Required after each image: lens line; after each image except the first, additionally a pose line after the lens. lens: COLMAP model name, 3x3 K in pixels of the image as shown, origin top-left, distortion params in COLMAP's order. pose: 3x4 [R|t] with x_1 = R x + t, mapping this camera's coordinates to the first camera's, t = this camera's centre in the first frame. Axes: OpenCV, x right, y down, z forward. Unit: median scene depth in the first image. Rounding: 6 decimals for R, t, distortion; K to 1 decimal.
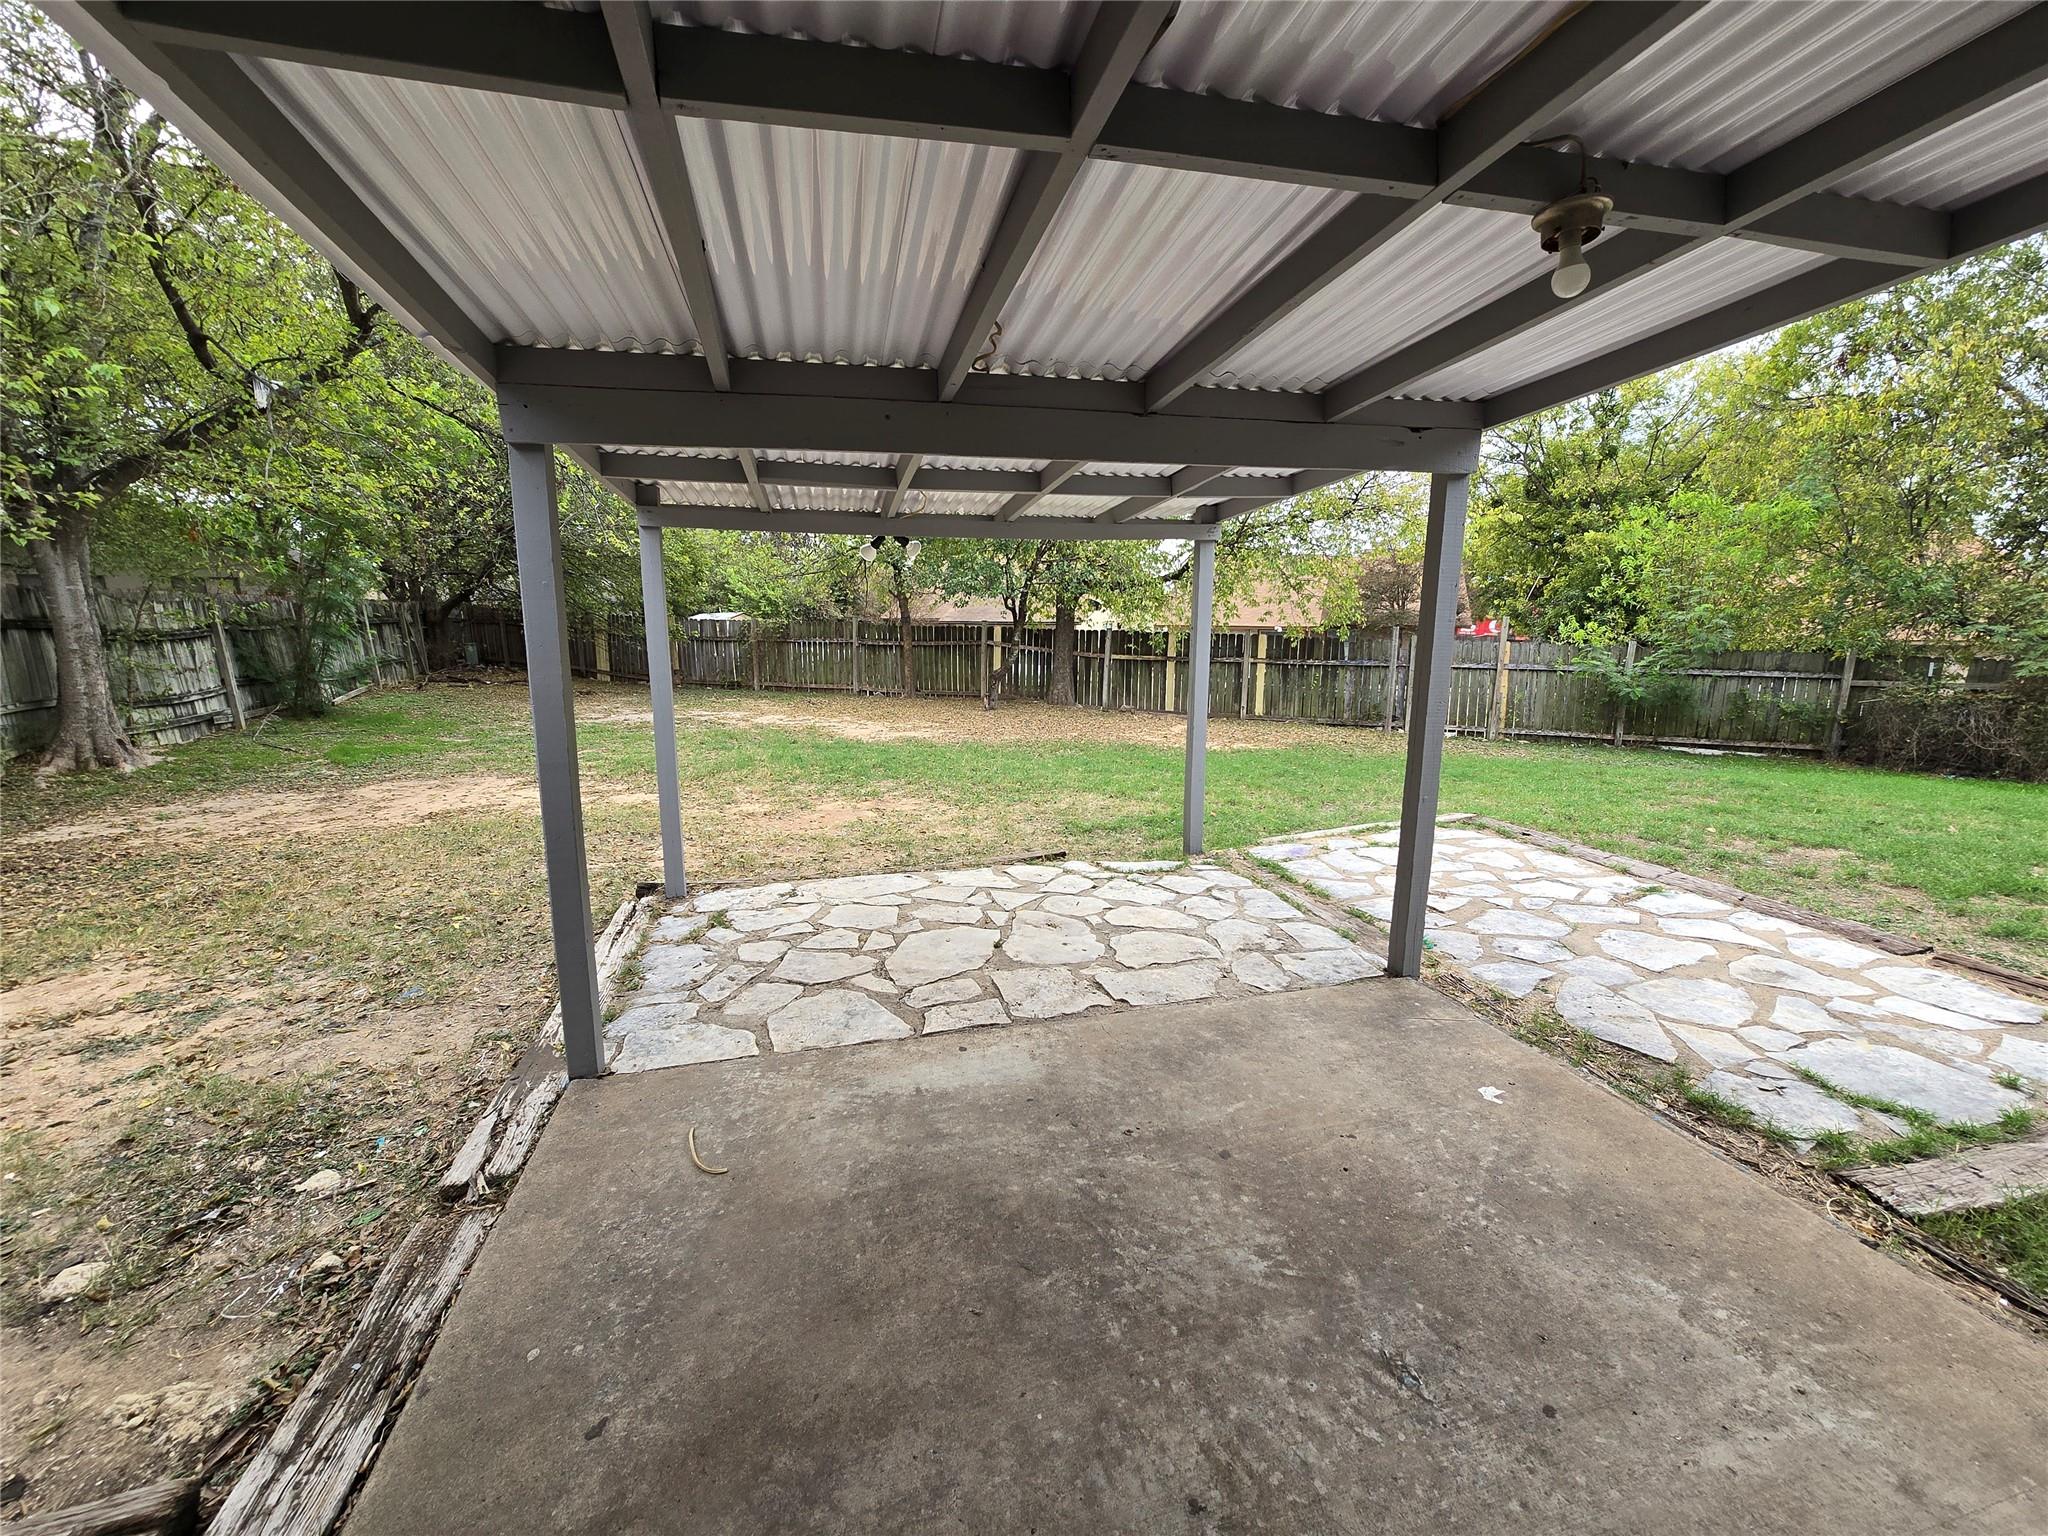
lens RADIAL K [[837.8, 0, 1024.6], [0, 837.8, 773.1], [0, 0, 1]] dist [-0.004549, 0.001475]
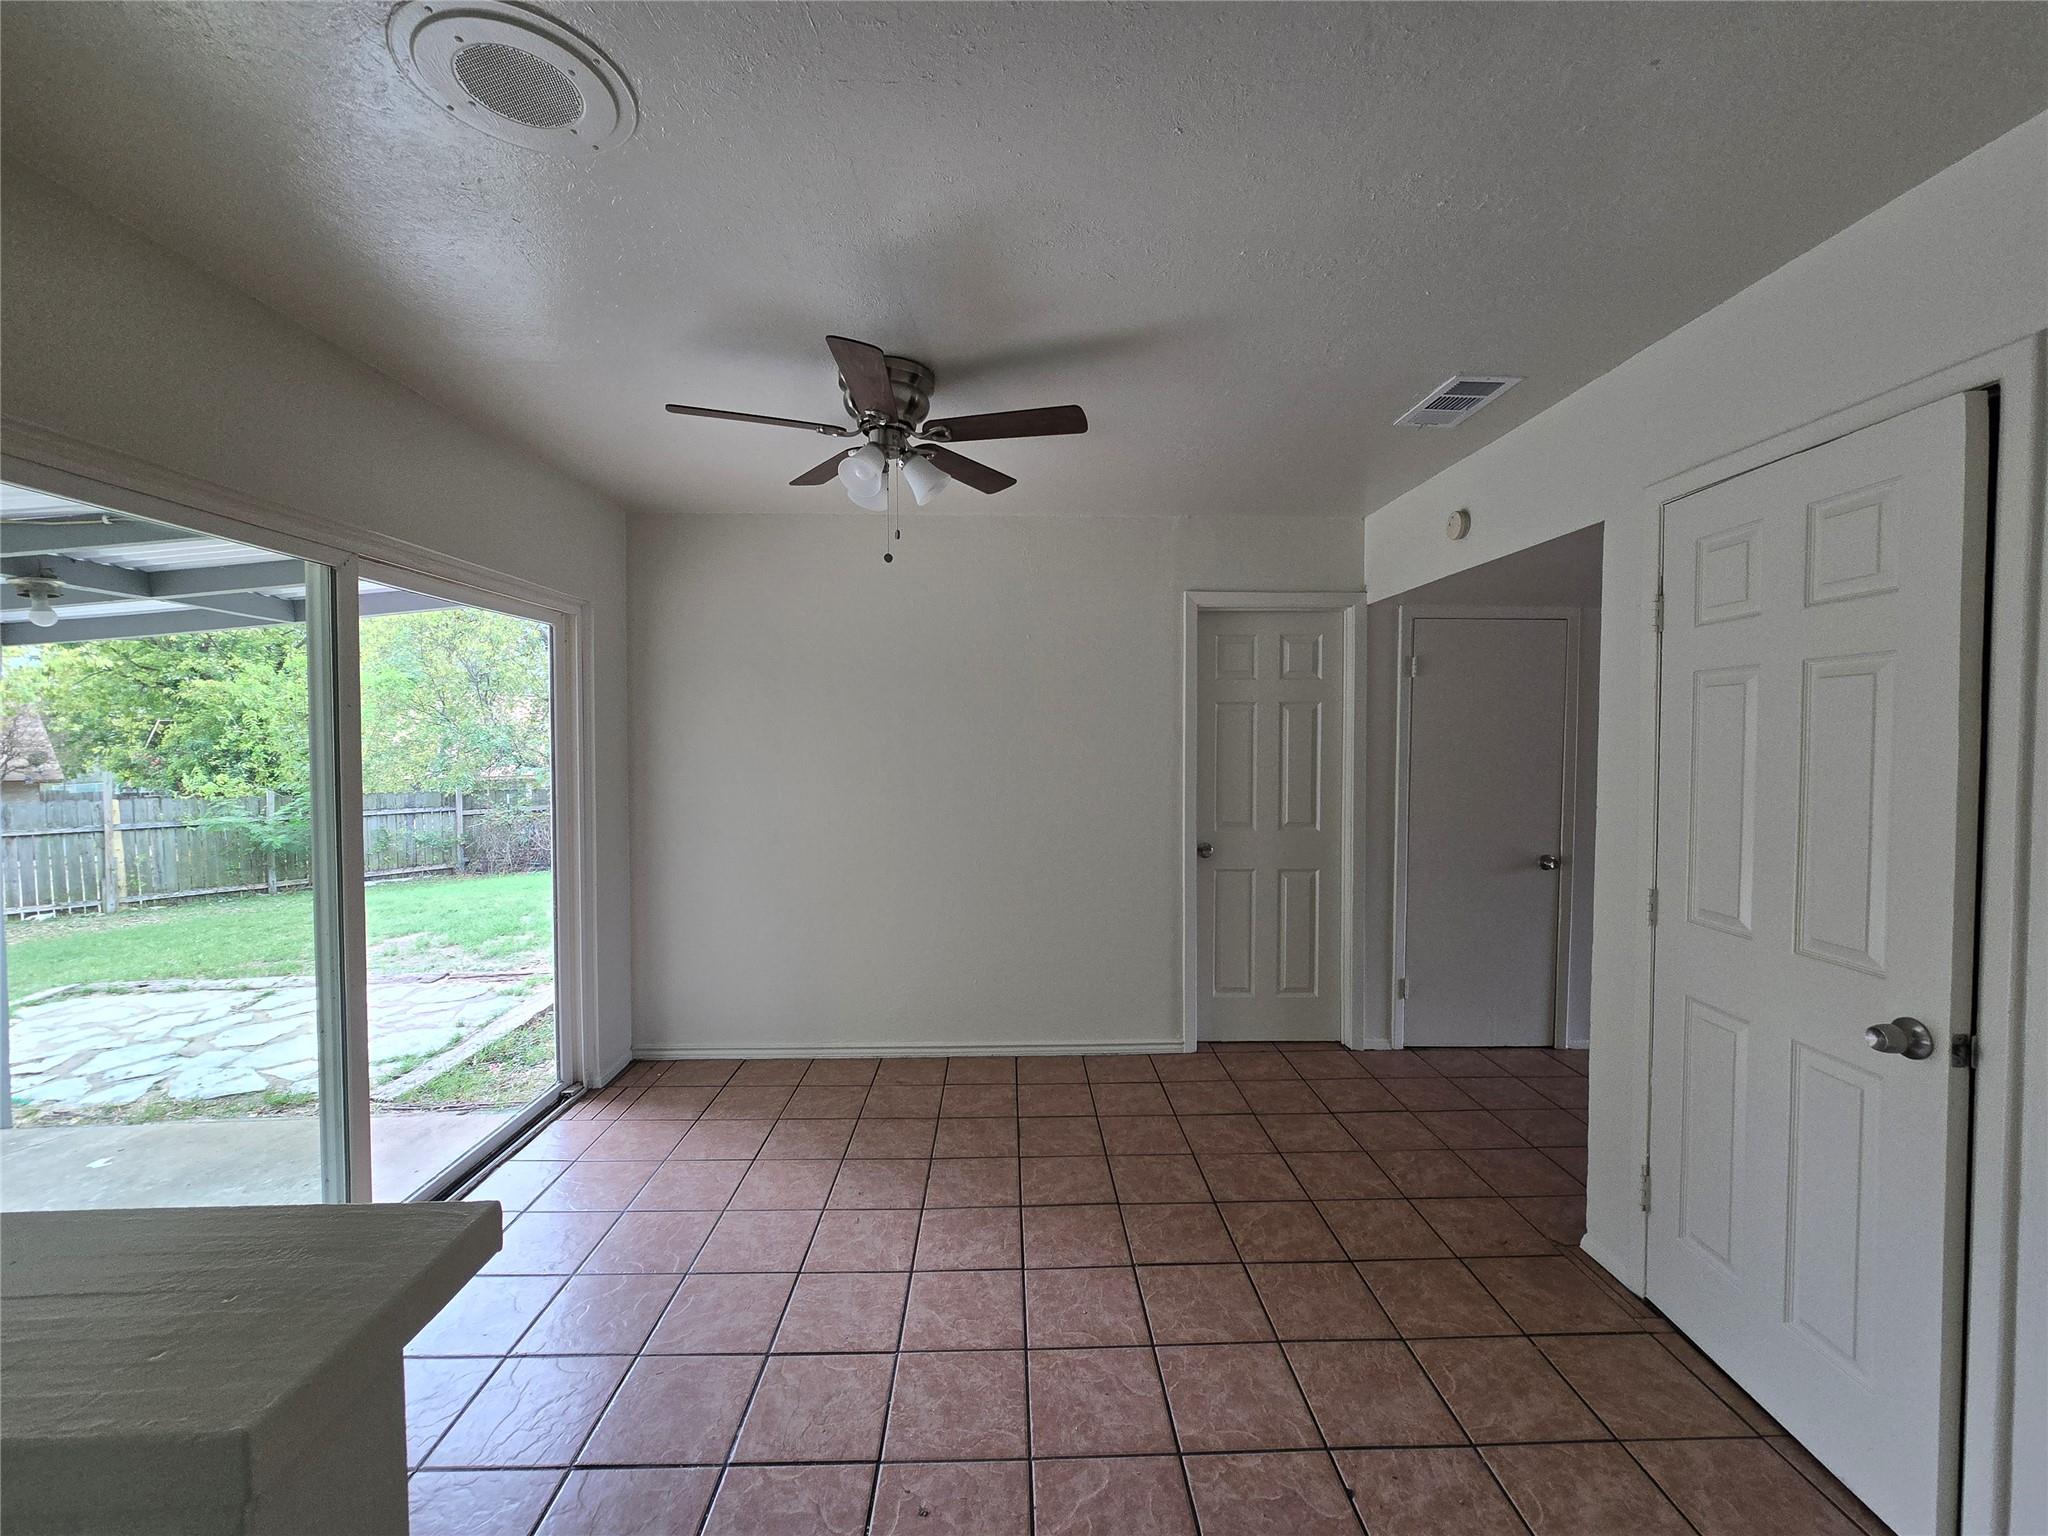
lens RADIAL K [[837.8, 0, 1026.3], [0, 837.8, 767.1], [0, 0, 1]] dist [-0.004549, 0.001475]
pose [[0.230419, -0.031202, 0.972591, -0.063096], [0.198690, 0.979938, -0.015634, 0.015780], [-0.952591, 0.196846, 0.231996, -0.141641]]
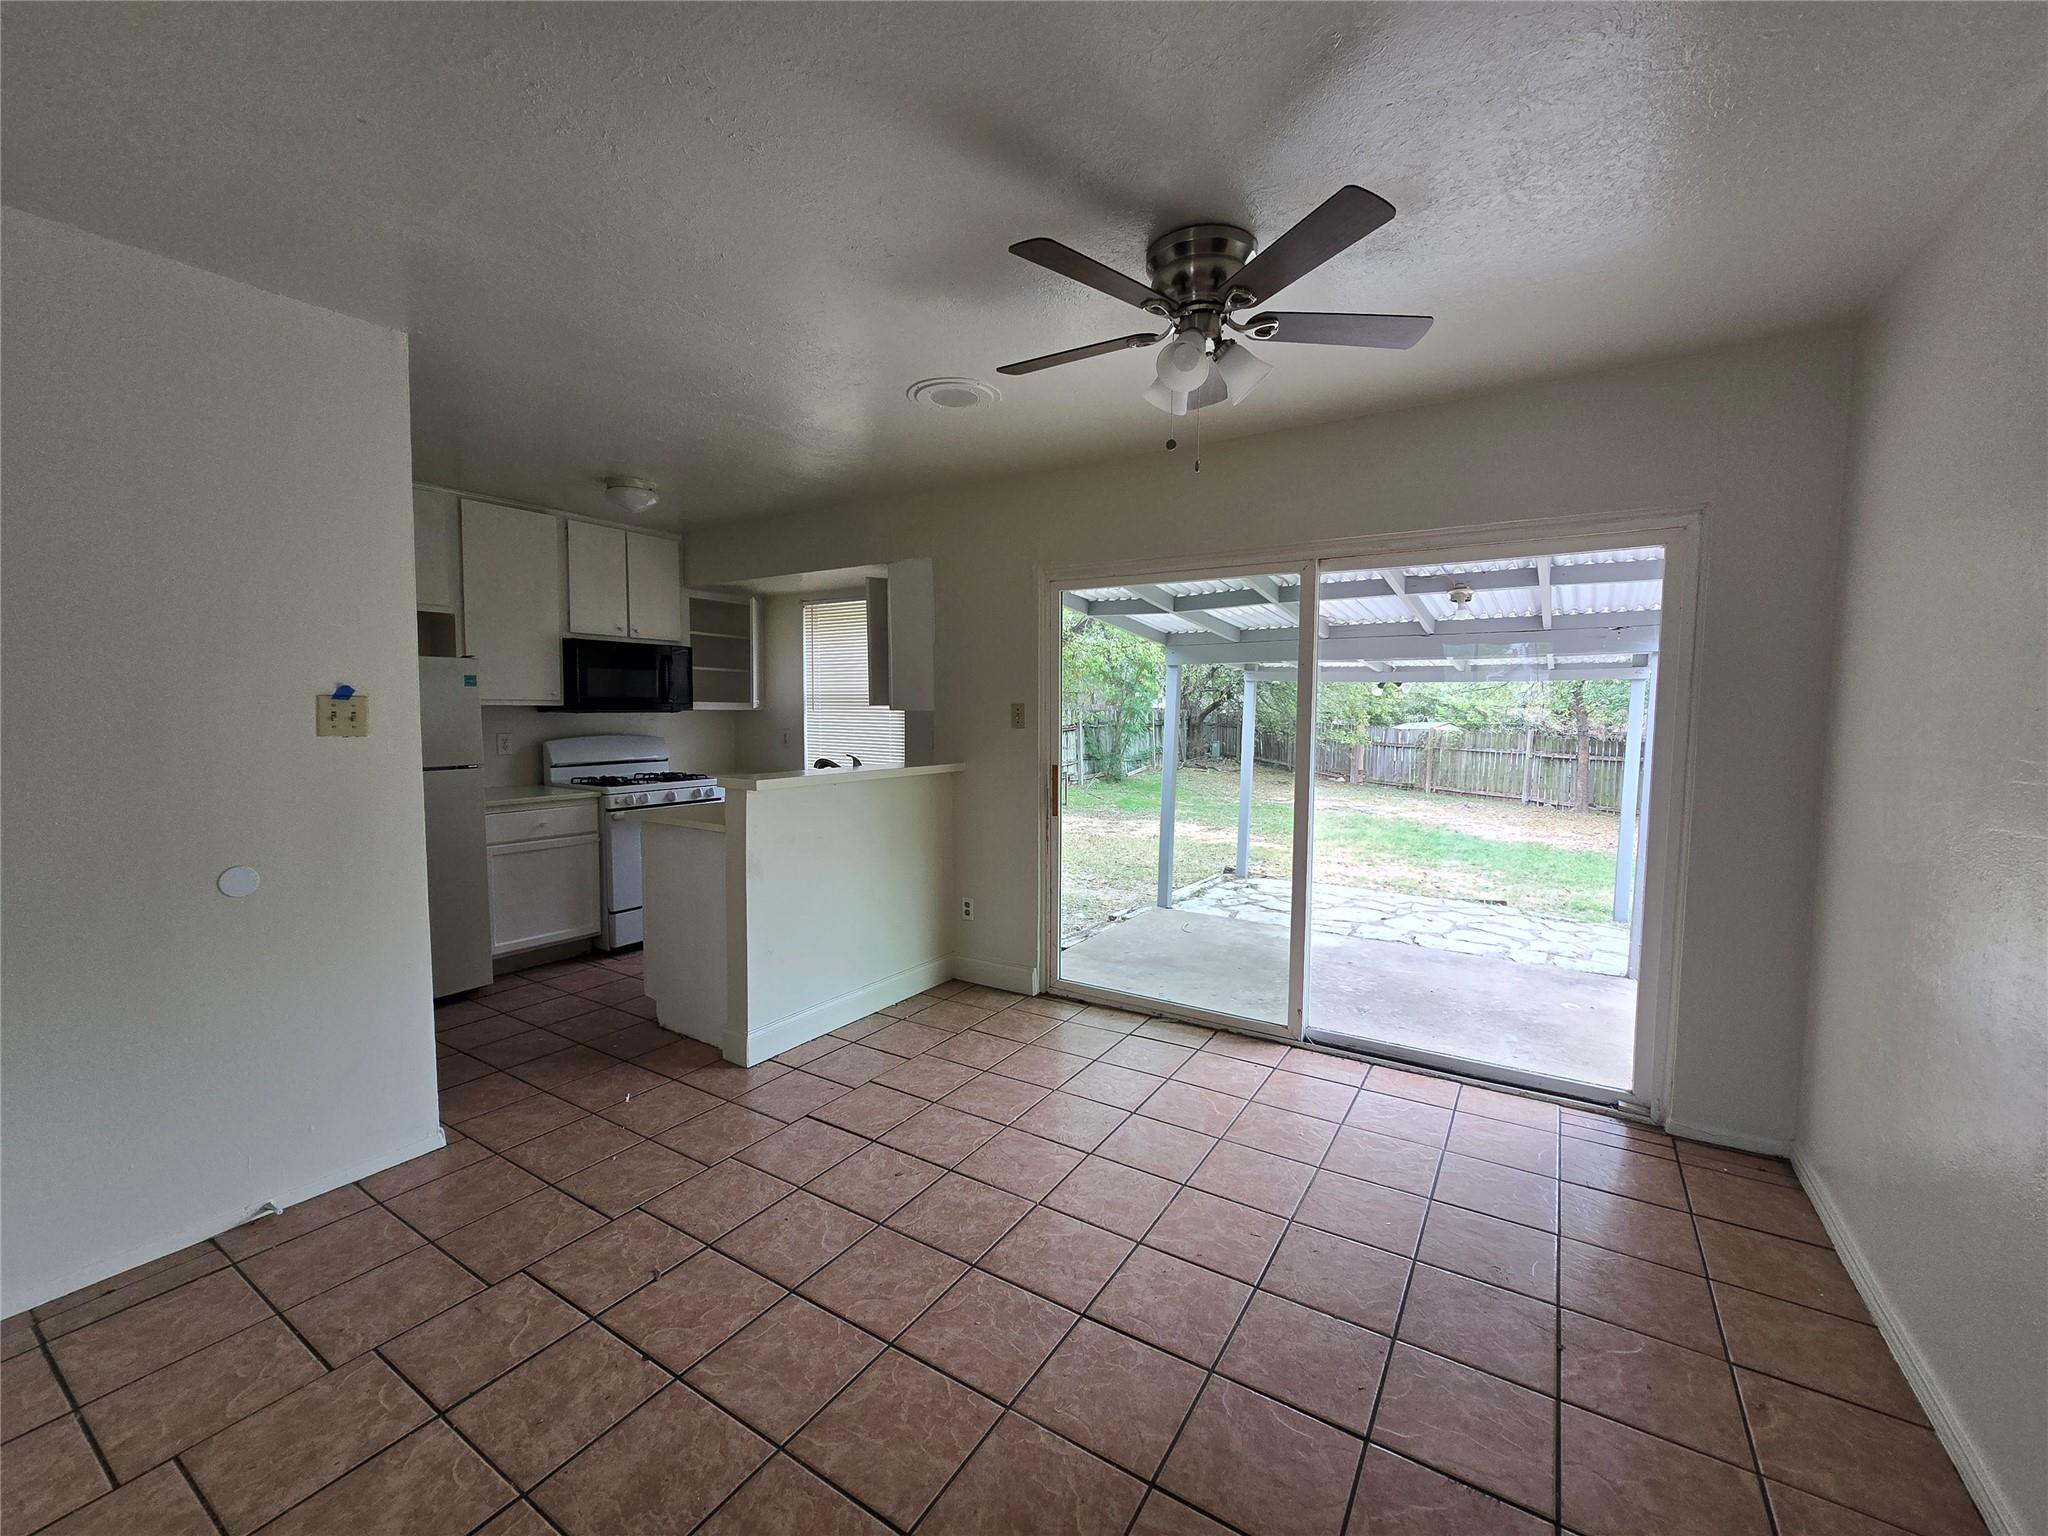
lens RADIAL K [[837.8, 0, 1025.0], [0, 837.8, 771.3], [0, 0, 1]] dist [-0.004549, 0.001475]
pose [[0.678706, 0.064638, -0.731560, 0.186766], [-0.157683, 0.985714, -0.059197, 0.032891], [0.717282, 0.155532, 0.679202, -0.197202]]
